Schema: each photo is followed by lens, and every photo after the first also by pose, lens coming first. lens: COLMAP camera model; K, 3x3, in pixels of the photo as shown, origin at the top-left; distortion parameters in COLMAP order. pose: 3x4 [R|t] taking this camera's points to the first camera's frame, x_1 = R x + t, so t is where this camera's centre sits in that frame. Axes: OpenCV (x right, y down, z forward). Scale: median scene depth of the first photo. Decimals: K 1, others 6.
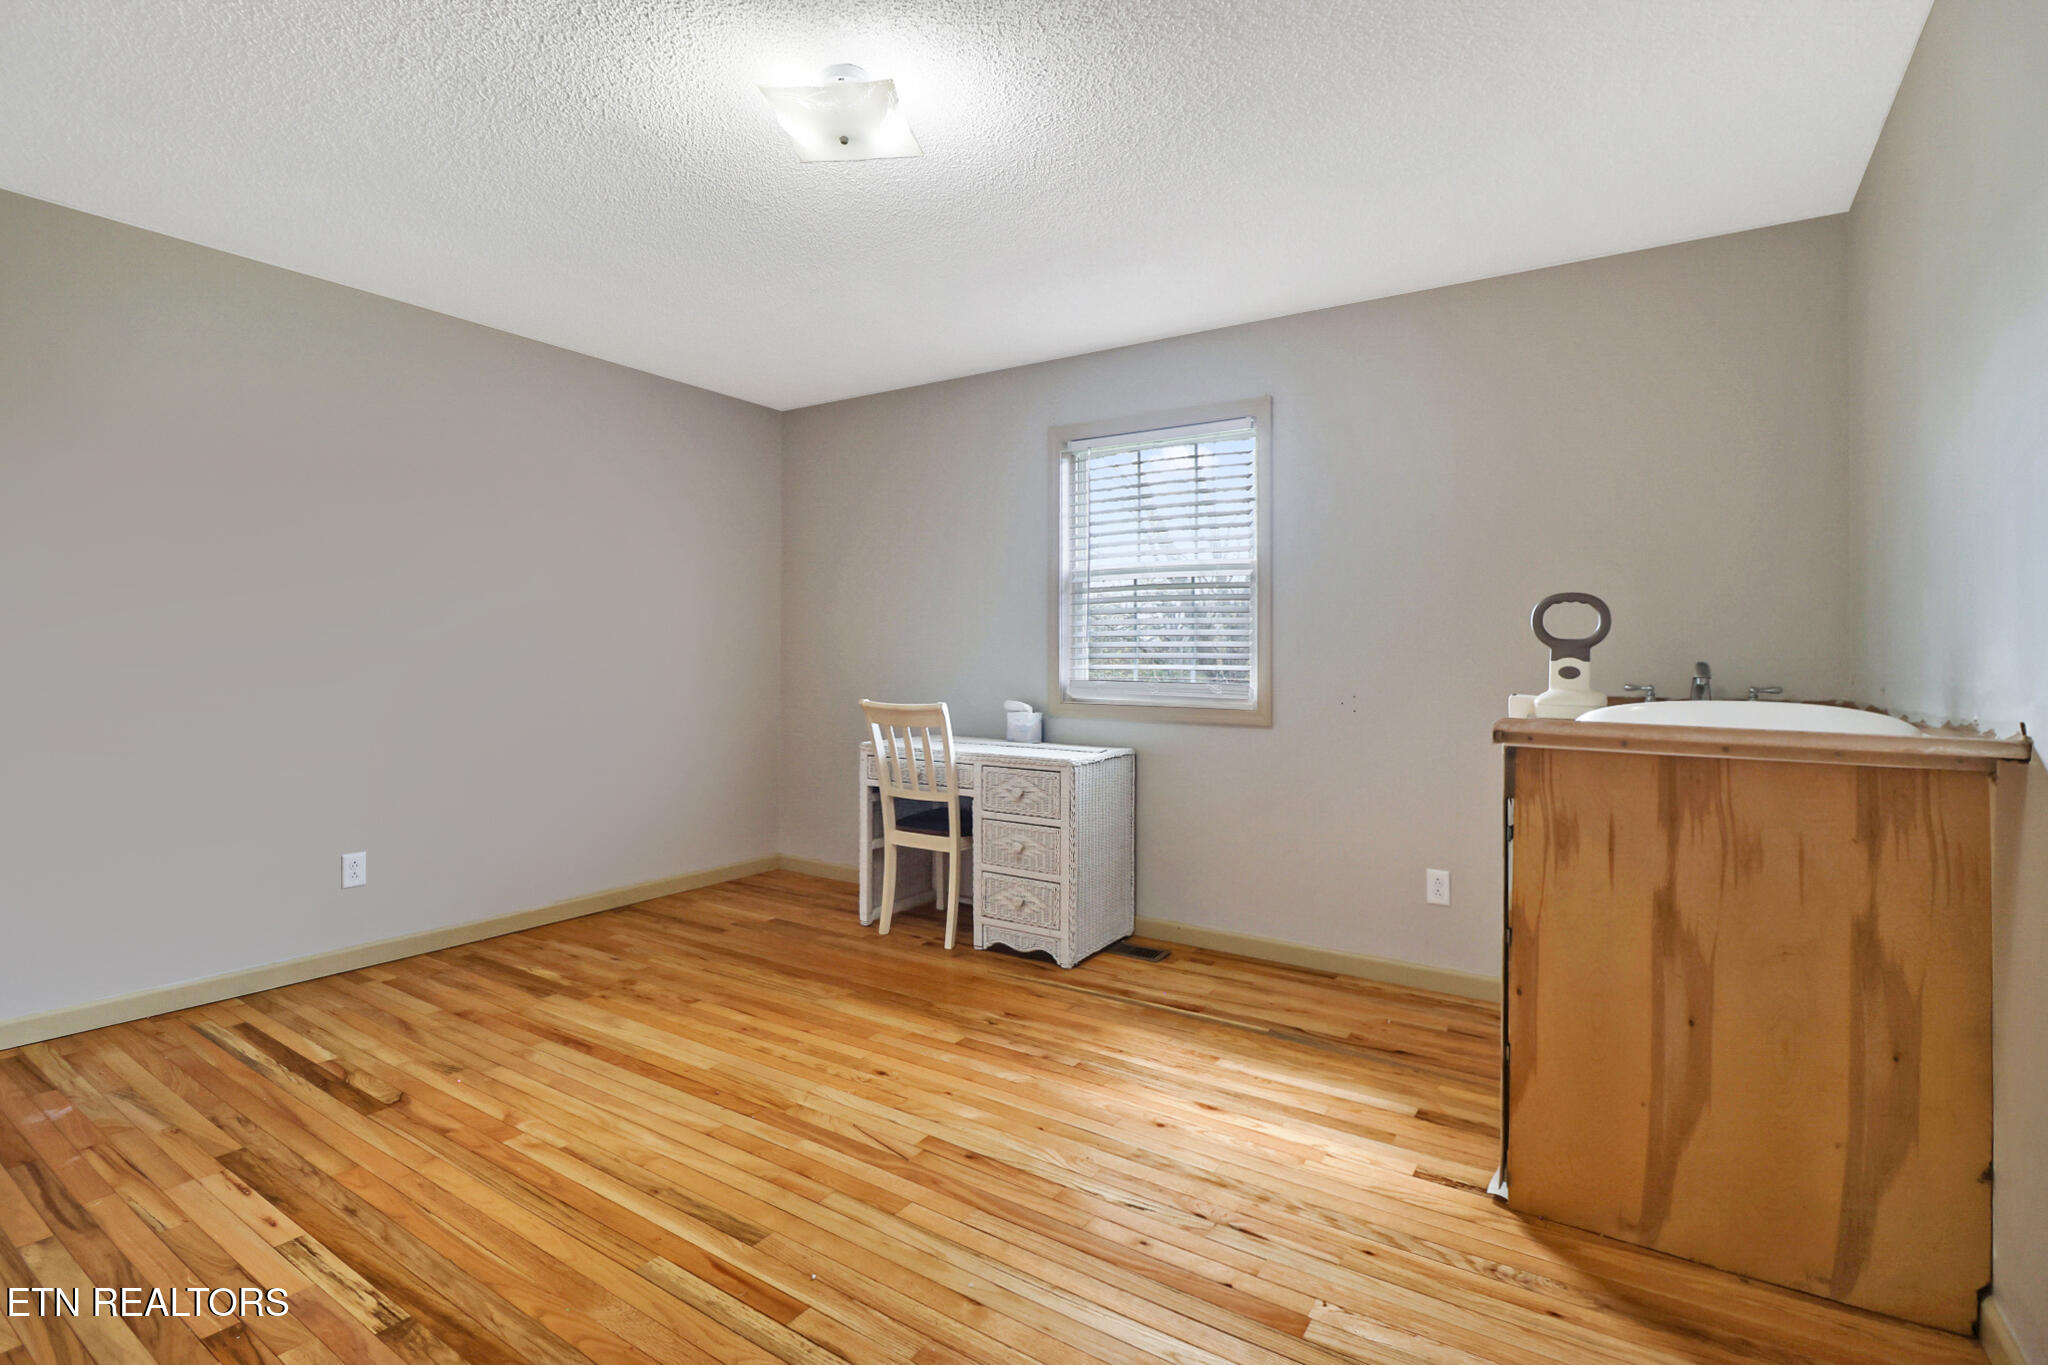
lens RADIAL K [[958.3, 0, 1025.5], [0, 958.3, 672.3], [0, 0, 1]] dist [-0.009082, -0.000068]
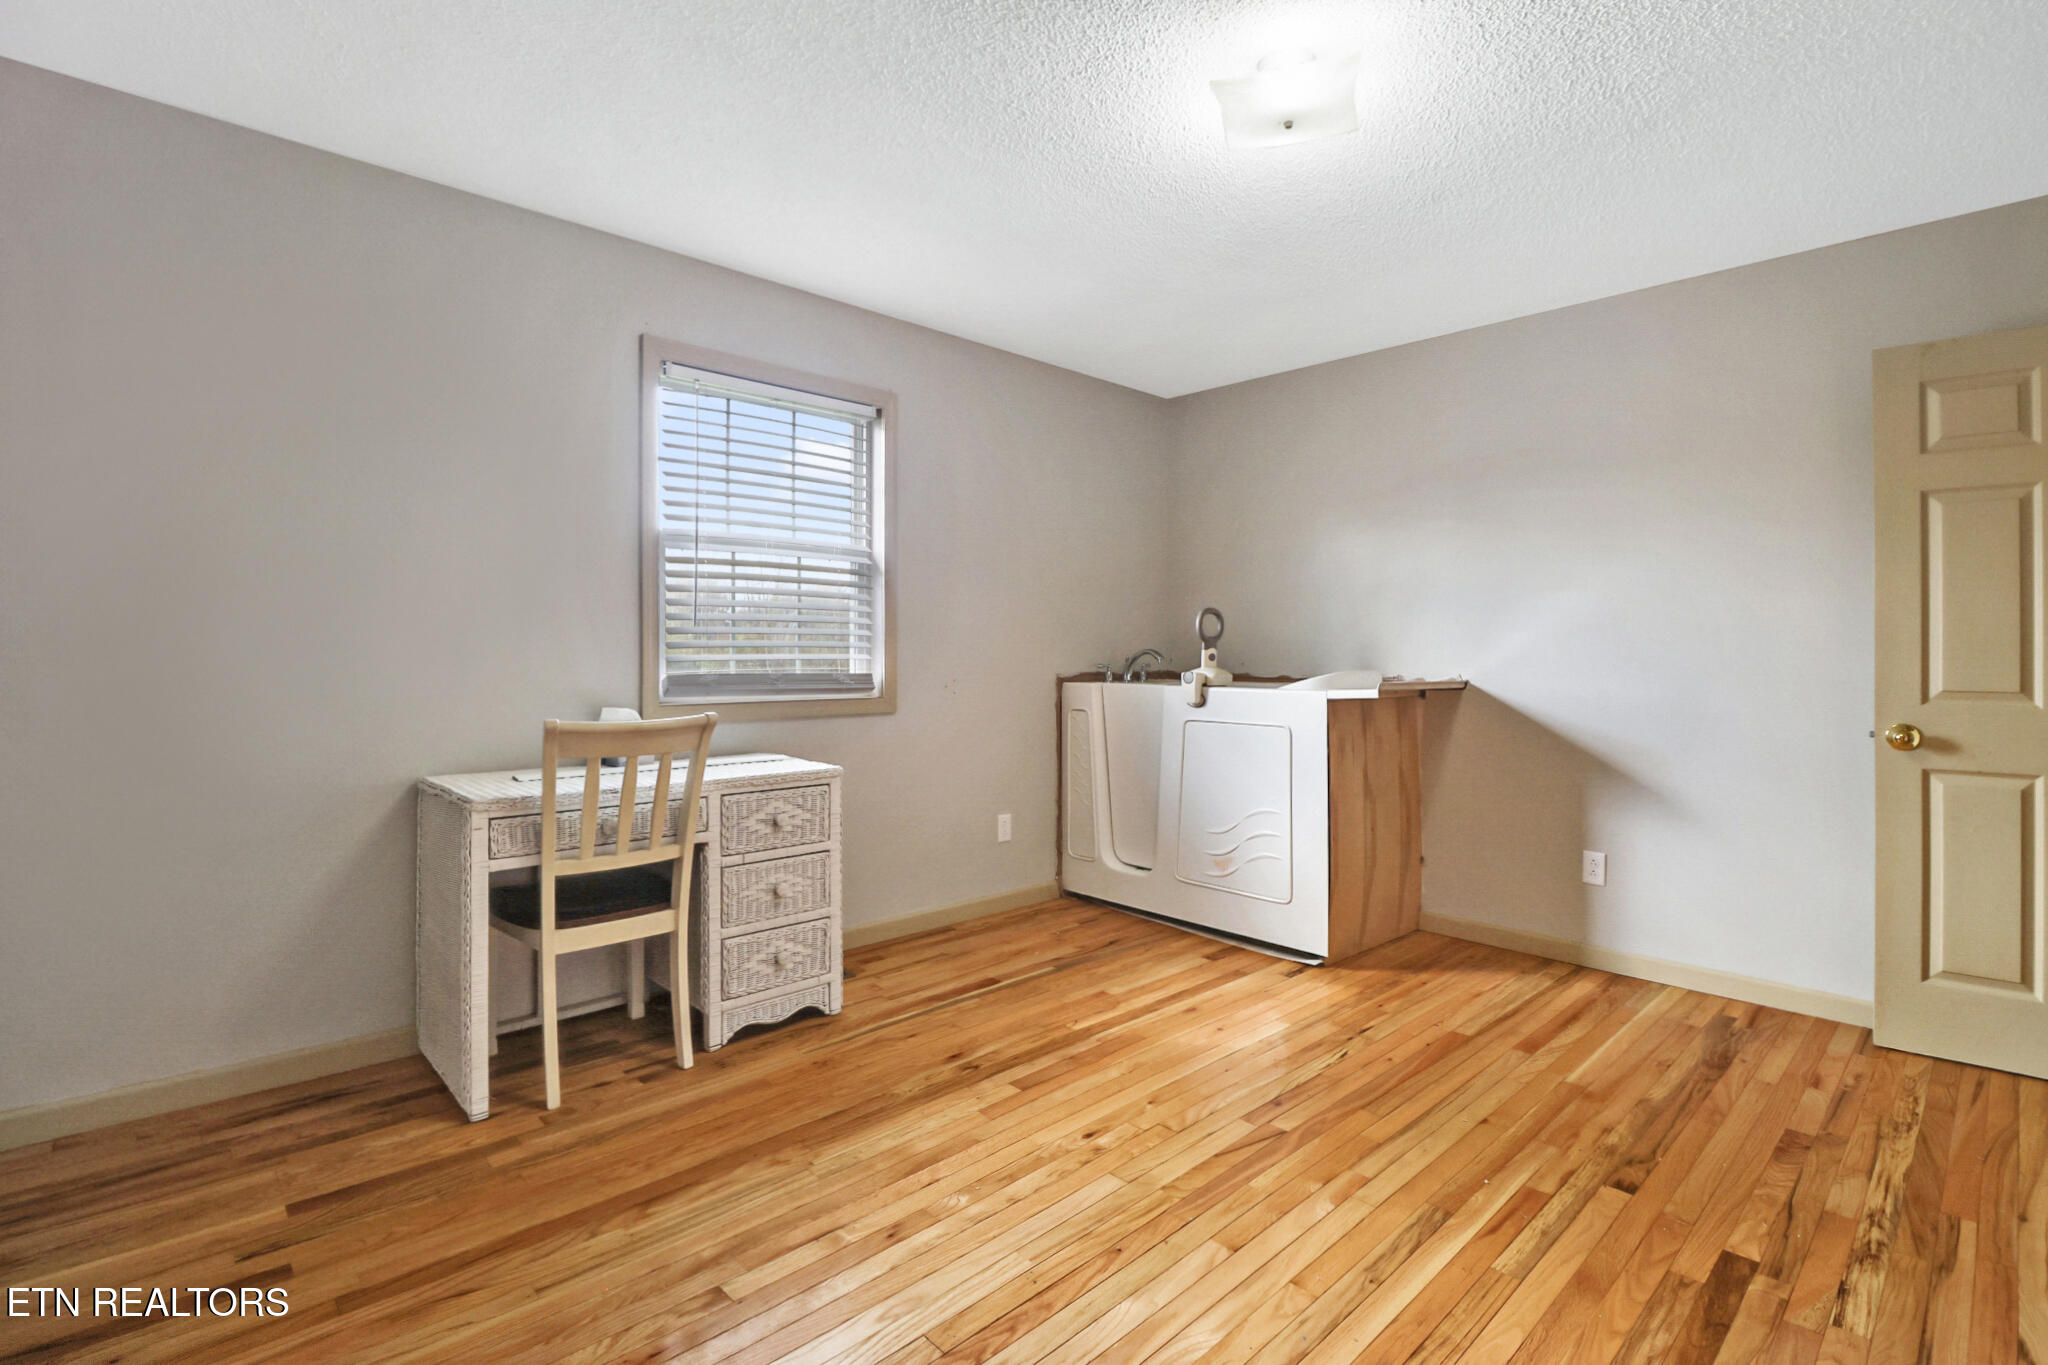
lens RADIAL K [[958.3, 0, 1041.4], [0, 958.3, 646.5], [0, 0, 1]] dist [-0.009082, -0.000068]
pose [[0.227216, -0.006906, 0.973820, -0.761770], [0.007534, 0.999957, 0.005333, -0.020212], [-0.973815, 0.006125, 0.227258, 0.645681]]
